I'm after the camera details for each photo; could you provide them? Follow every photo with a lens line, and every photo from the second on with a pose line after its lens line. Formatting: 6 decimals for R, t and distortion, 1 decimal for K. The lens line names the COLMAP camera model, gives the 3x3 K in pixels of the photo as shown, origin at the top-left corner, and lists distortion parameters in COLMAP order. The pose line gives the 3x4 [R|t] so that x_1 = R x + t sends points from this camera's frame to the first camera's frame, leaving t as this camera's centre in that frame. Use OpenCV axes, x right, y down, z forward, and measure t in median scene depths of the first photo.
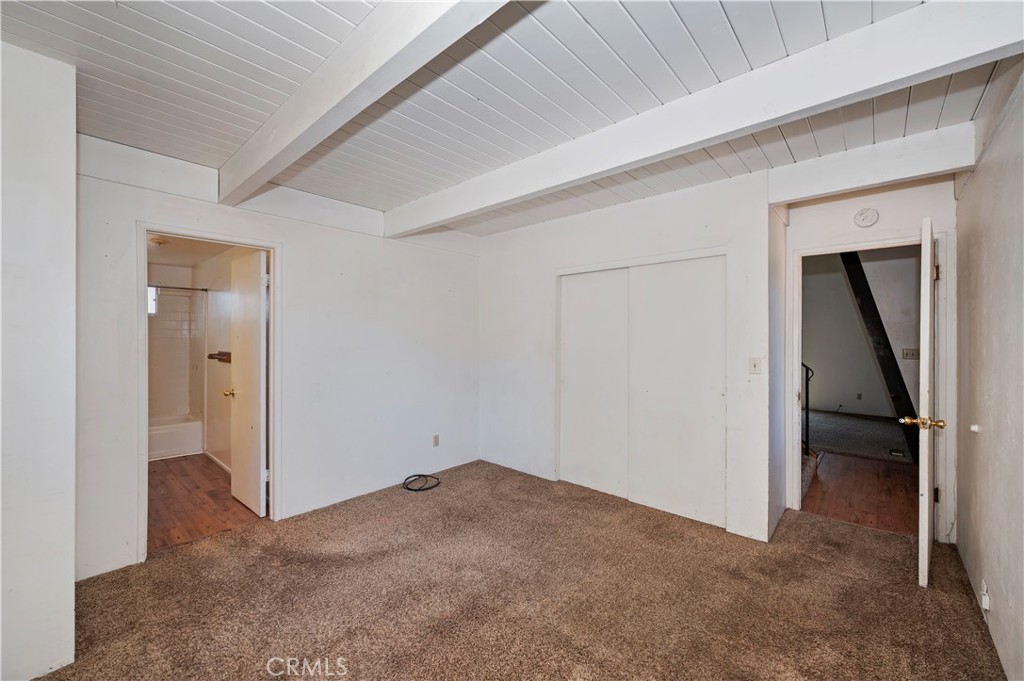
lens RADIAL K [[404.3, 0, 505.2], [0, 404.3, 342.2], [0, 0, 1]] dist [0.000213, 0.000020]
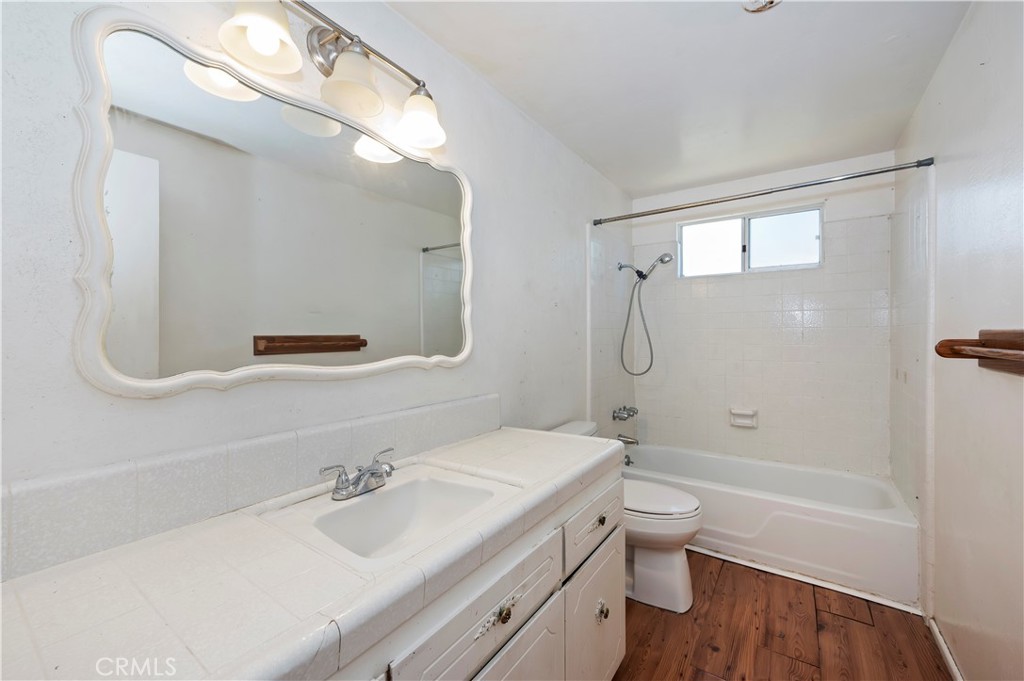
lens RADIAL K [[404.3, 0, 505.2], [0, 404.3, 342.2], [0, 0, 1]] dist [0.000213, 0.000020]
pose [[0.128558, 0.006973, -0.991677, -0.332079], [0.000771, 0.999974, 0.007131, 0.019346], [0.991702, -0.001681, 0.128549, 0.447299]]
